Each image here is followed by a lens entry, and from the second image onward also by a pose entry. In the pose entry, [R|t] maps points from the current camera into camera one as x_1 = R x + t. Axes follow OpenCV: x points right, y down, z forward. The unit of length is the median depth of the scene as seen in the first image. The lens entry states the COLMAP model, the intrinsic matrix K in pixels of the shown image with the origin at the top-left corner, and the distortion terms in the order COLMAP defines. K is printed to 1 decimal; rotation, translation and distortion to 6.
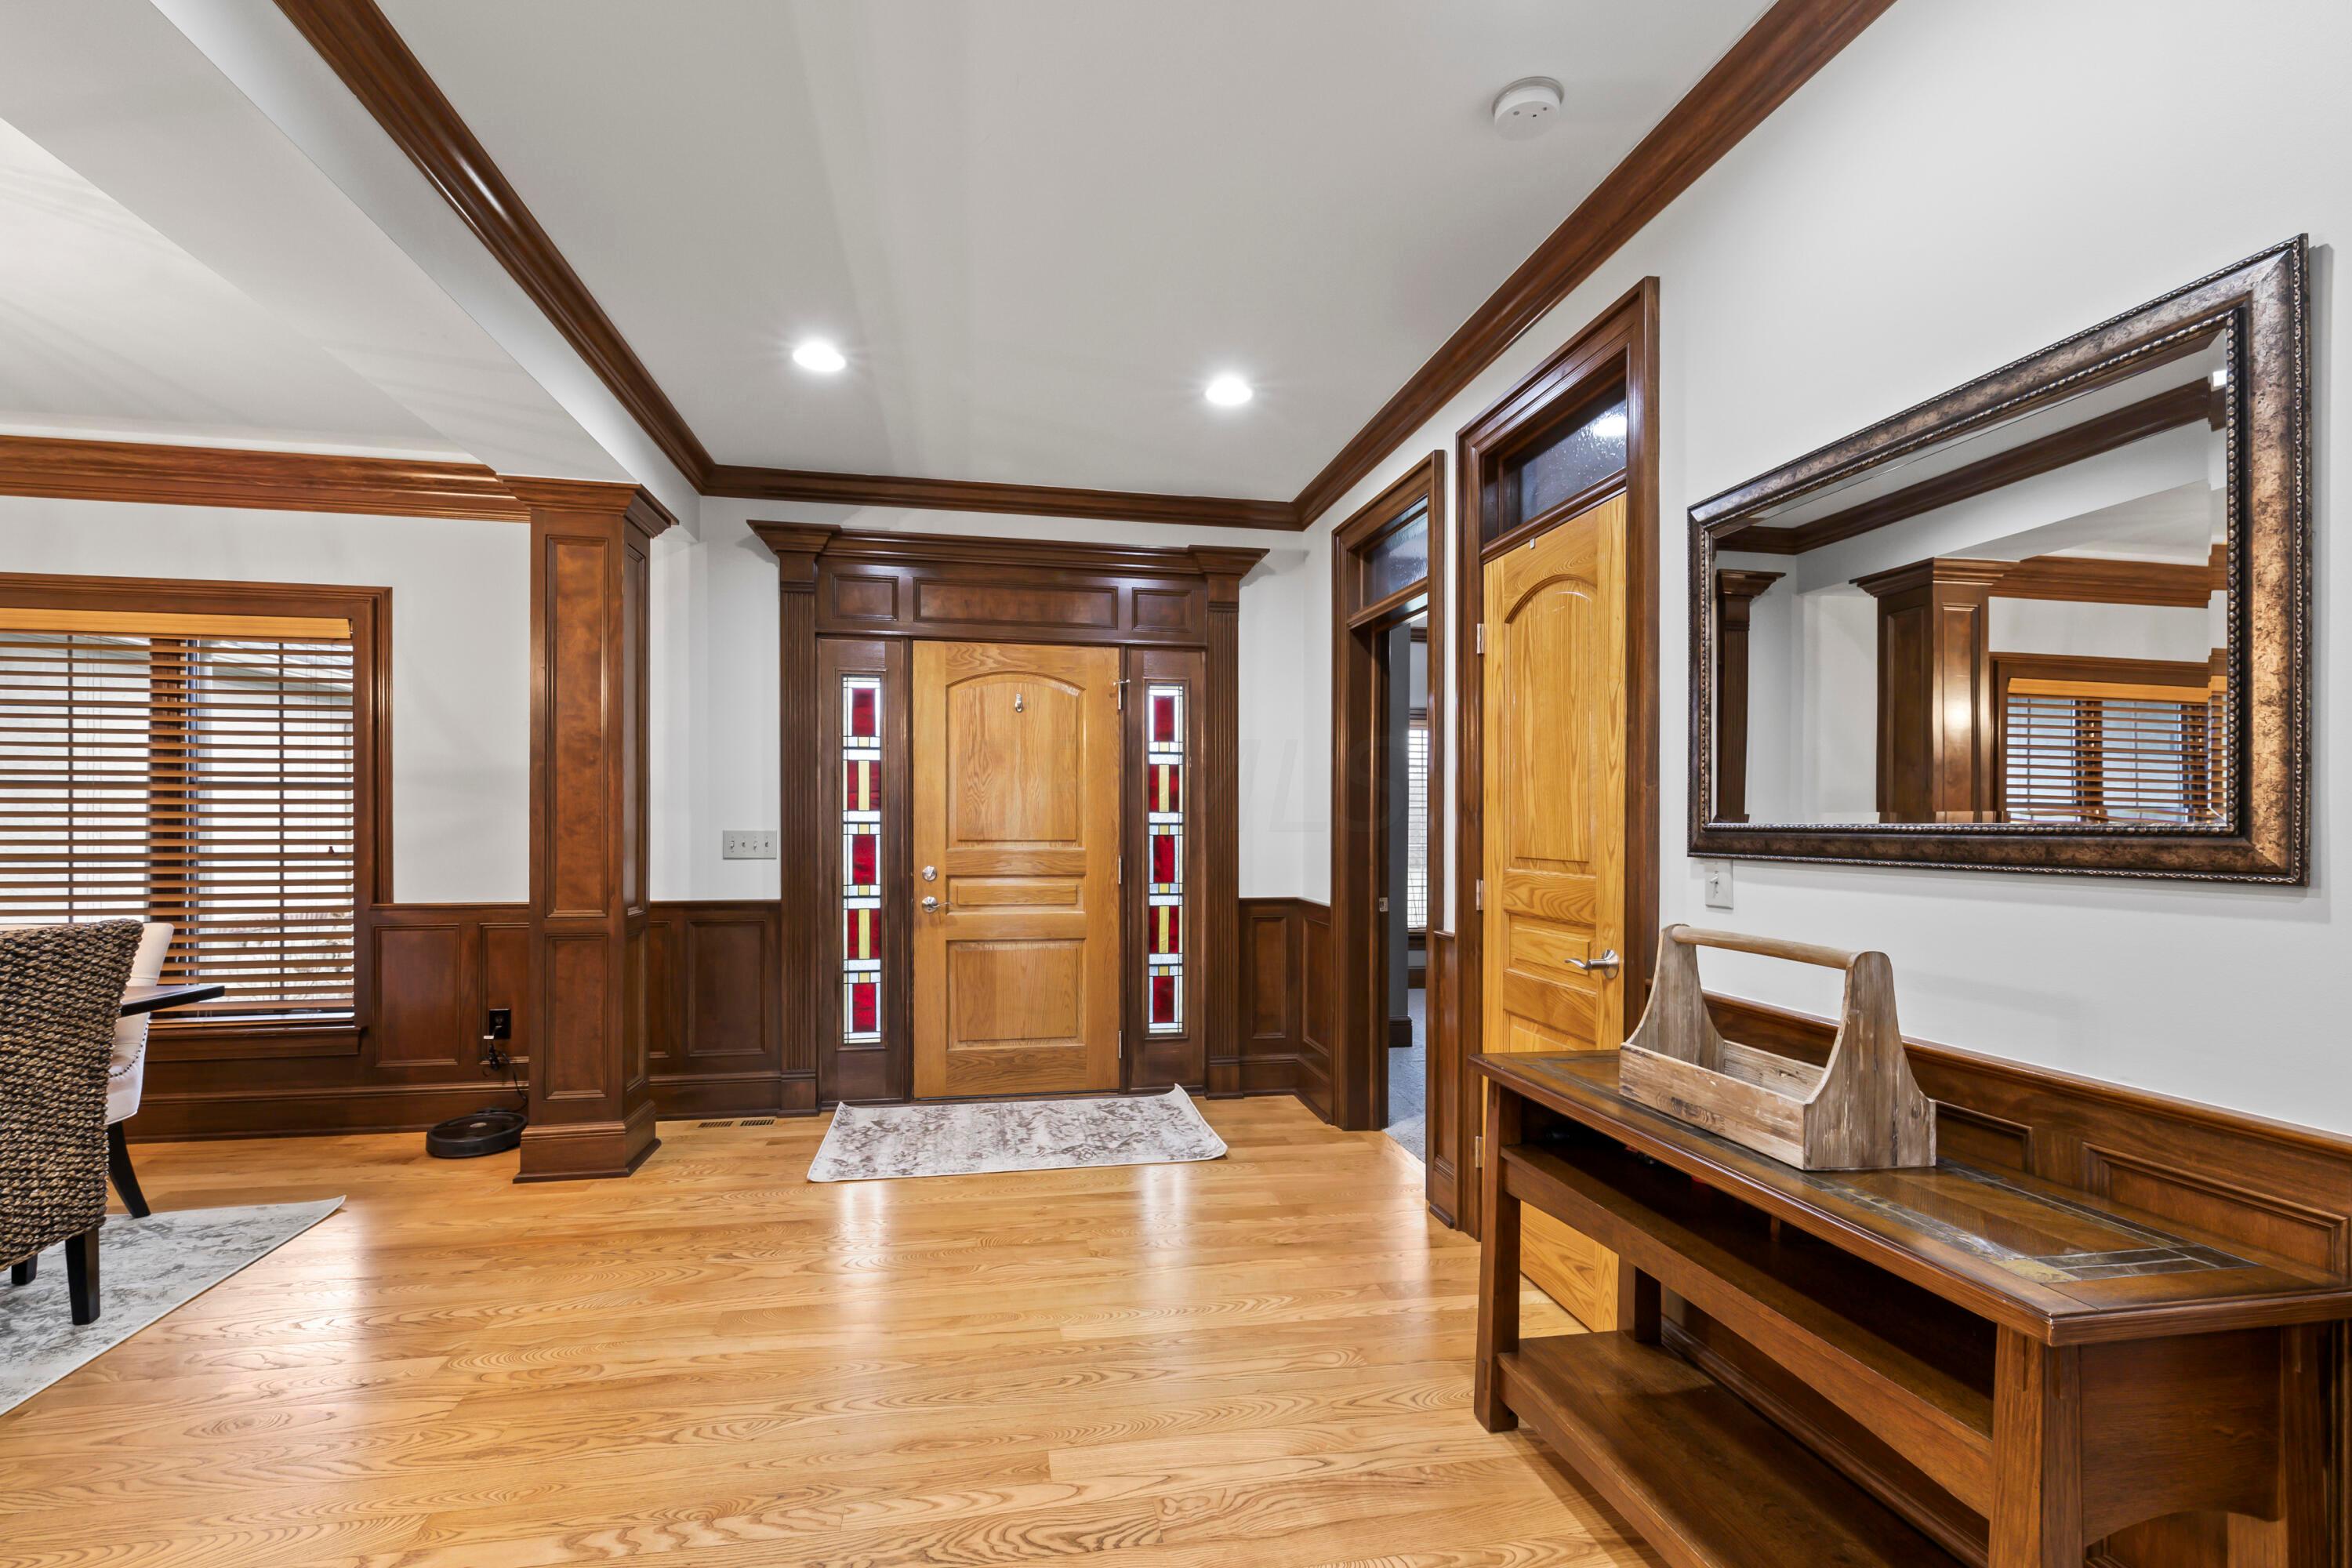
lens RADIAL K [[1036.1, 0, 1165.4], [0, 1036.1, 823.1], [0, 0, 1]] dist [0.001141, 0.000512]
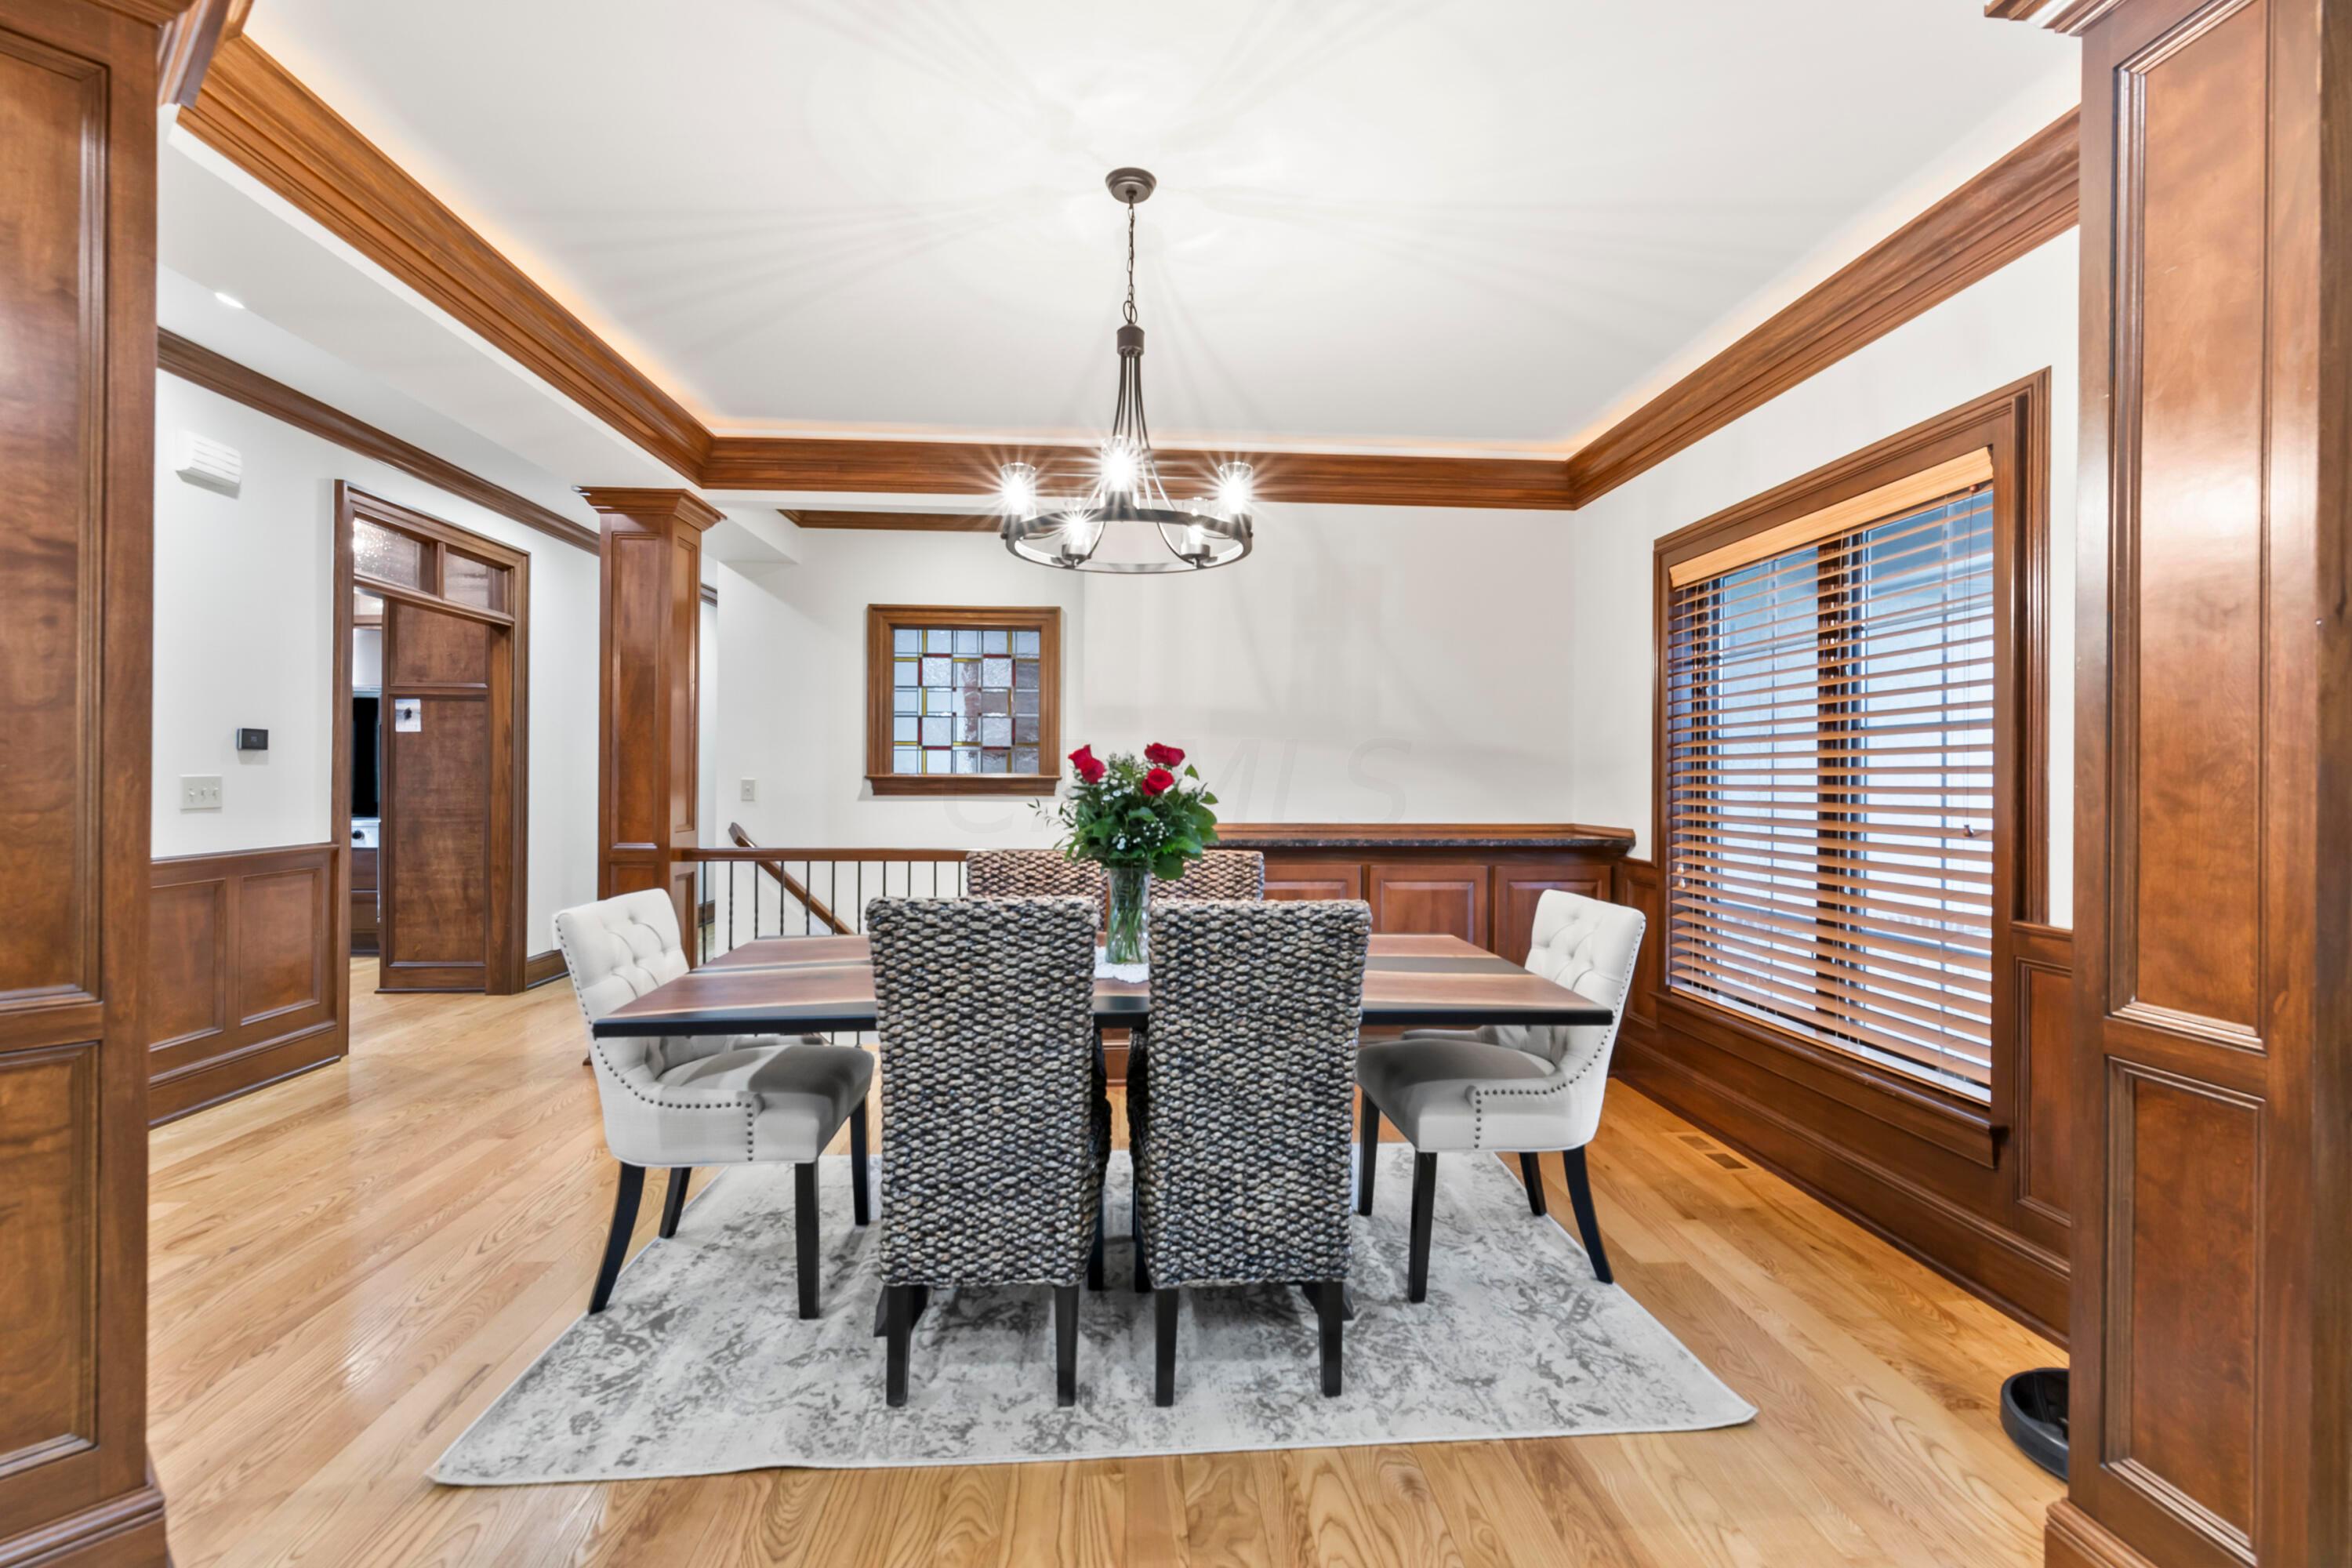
lens RADIAL K [[1036.1, 0, 1181.2], [0, 1036.1, 780.7], [0, 0, 1]] dist [0.001141, 0.000512]
pose [[-0.104289, -0.000703, -0.994547, -0.230233], [-0.006450, 0.999979, -0.000030, 0.003119], [0.994526, 0.006412, -0.104291, 1.006774]]
